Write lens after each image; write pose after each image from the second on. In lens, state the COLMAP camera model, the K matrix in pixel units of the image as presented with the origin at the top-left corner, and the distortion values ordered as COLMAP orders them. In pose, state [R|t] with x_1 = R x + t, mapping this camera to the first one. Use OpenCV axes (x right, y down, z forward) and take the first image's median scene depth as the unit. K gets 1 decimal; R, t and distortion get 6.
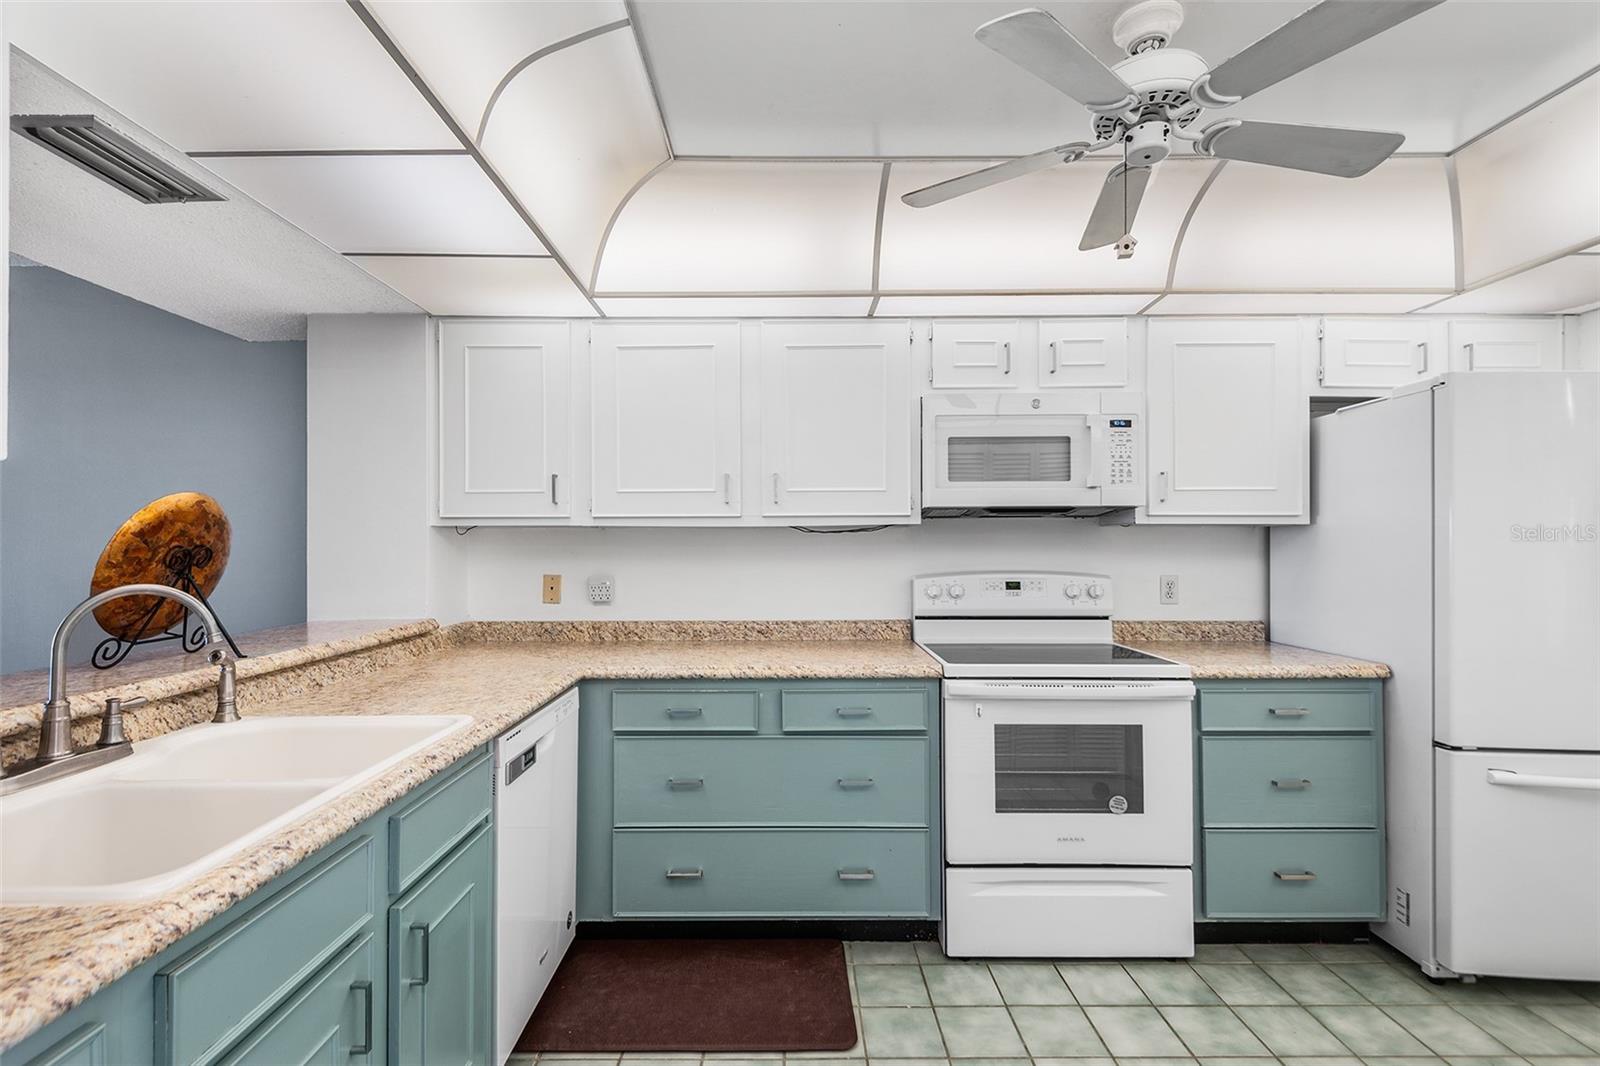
lens RADIAL K [[731.3, 0, 792.8], [0, 731.3, 540.9], [0, 0, 1]] dist [0.036391, -0.022803]
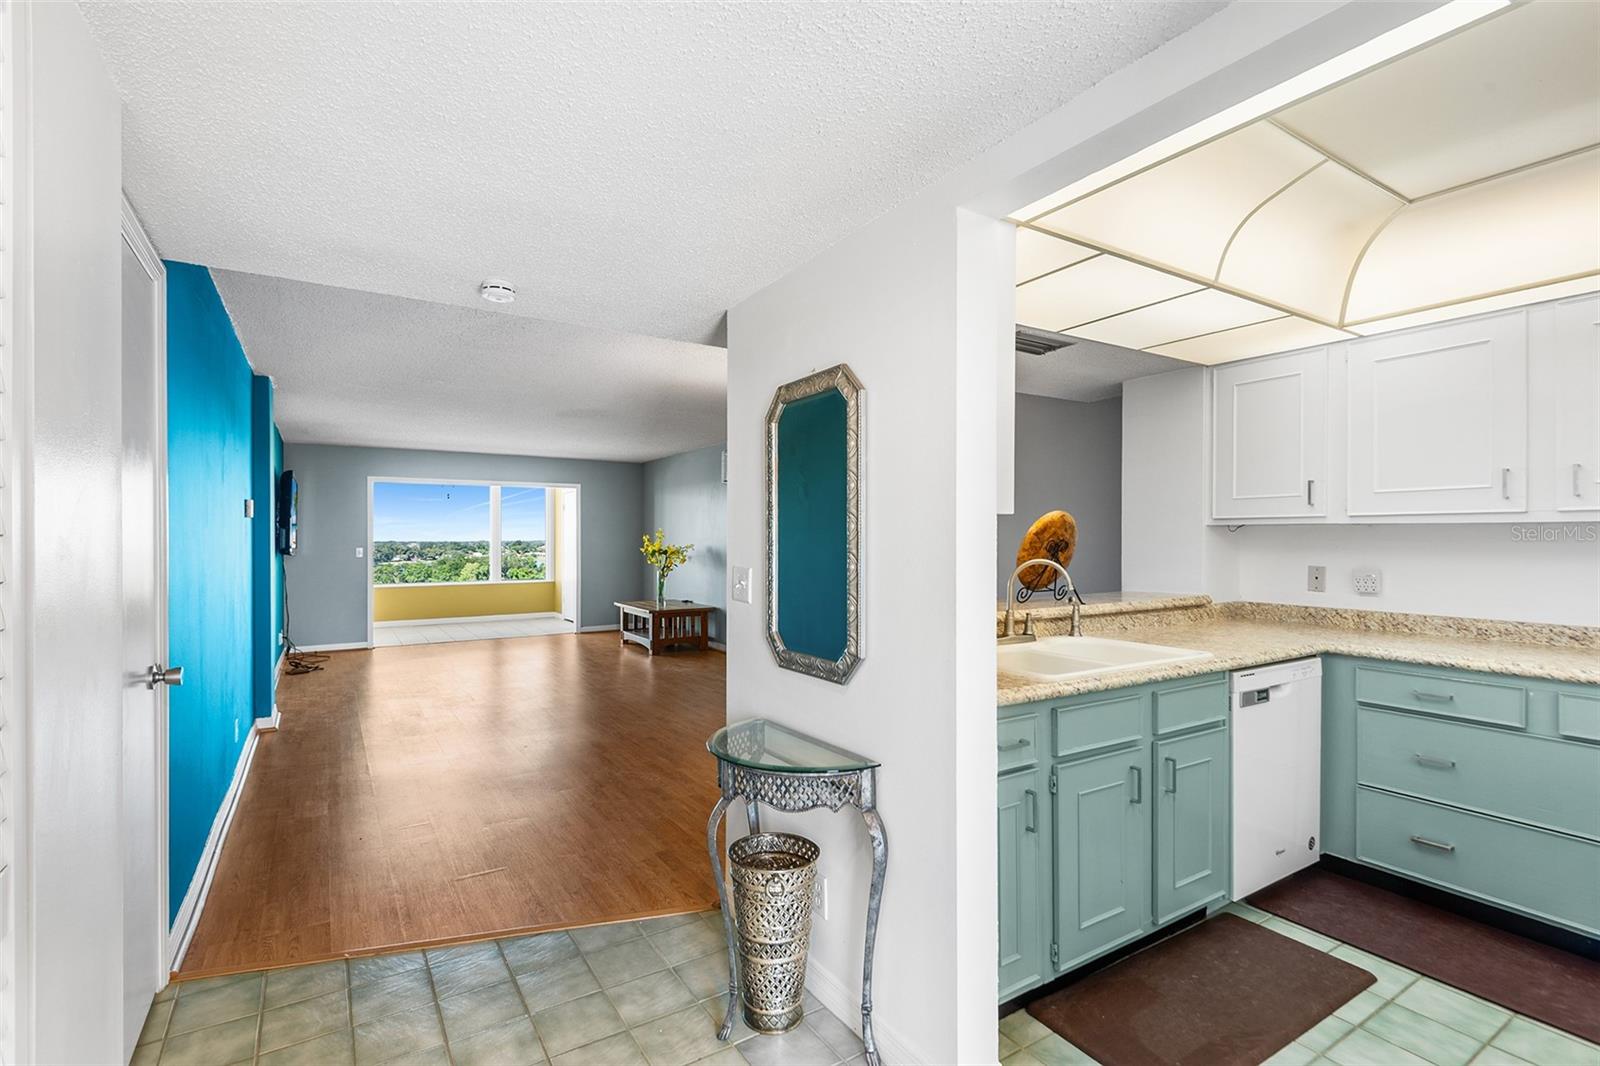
lens RADIAL K [[742.2, 0, 796.6], [0, 742.2, 539.3], [0, 0, 1]] dist [0.040747, -0.023844]
pose [[0.532530, 0.002299, -0.846408, 0.293975], [0.001606, 0.999992, 0.003727, -0.002560], [0.846410, -0.003344, 0.532522, -0.385876]]
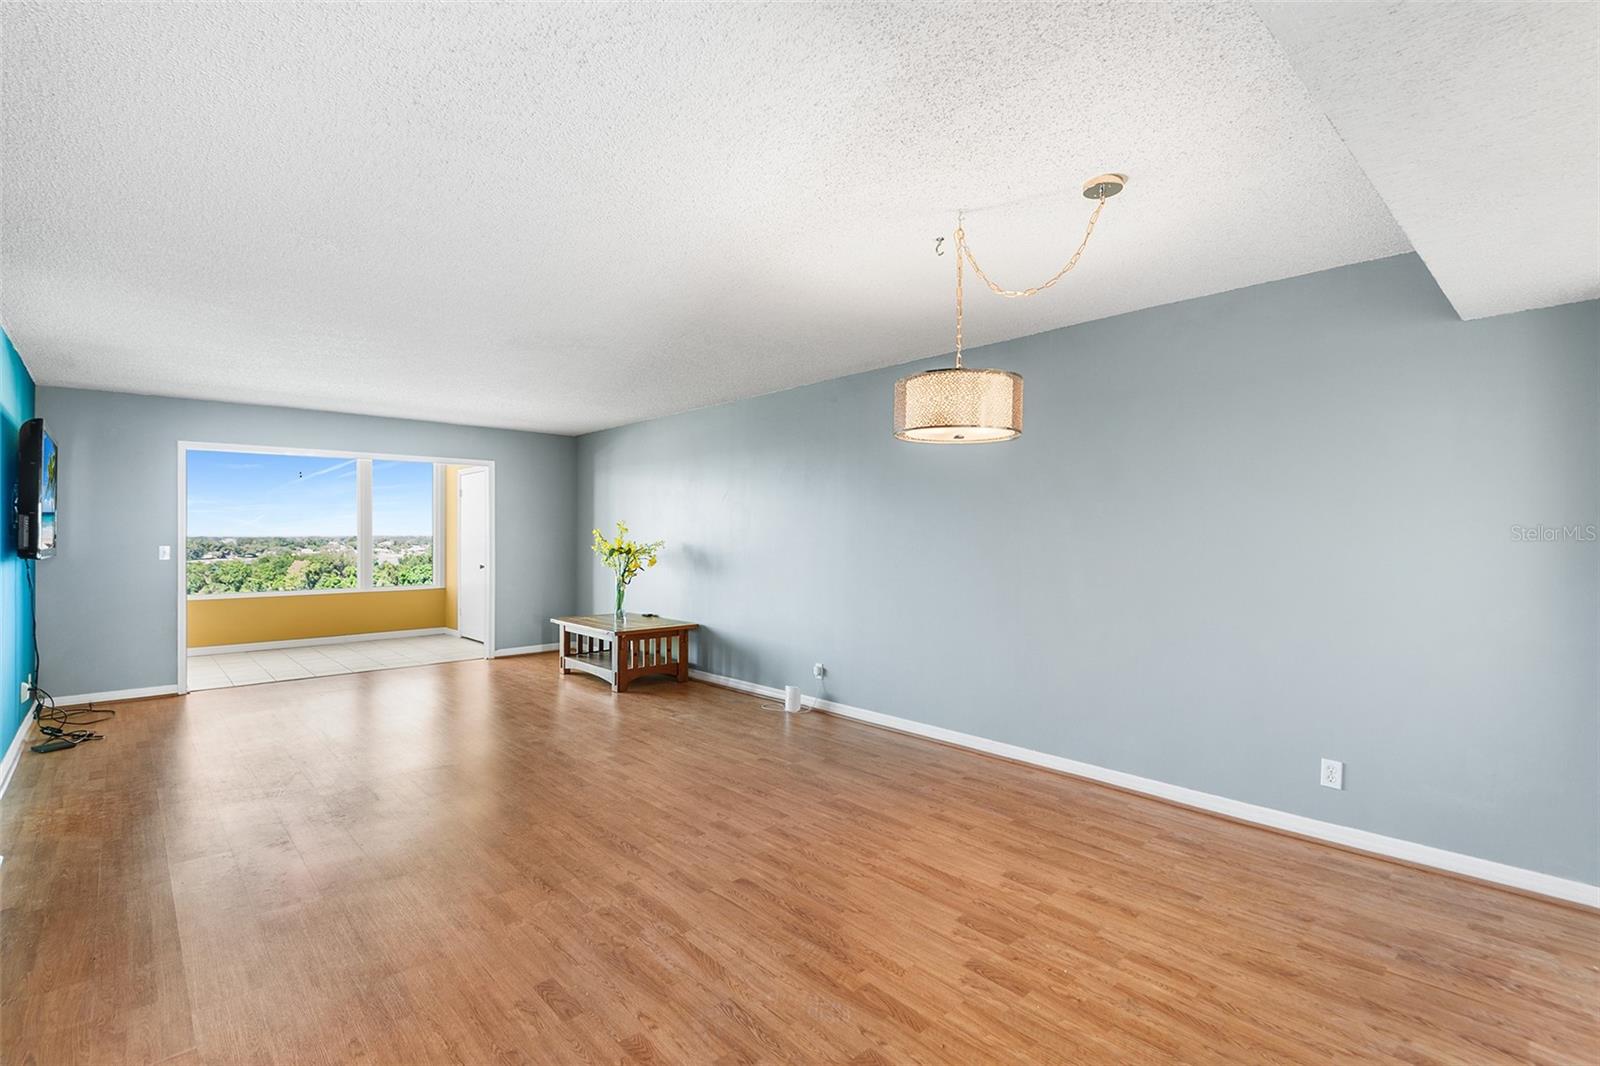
lens RADIAL K [[731.3, 0, 792.8], [0, 731.3, 540.9], [0, 0, 1]] dist [0.036391, -0.022803]
pose [[0.673818, 0.008836, -0.738845, -0.792518], [-0.000321, 0.999932, 0.011666, 0.003532], [0.738897, -0.007624, 0.673775, -0.352169]]
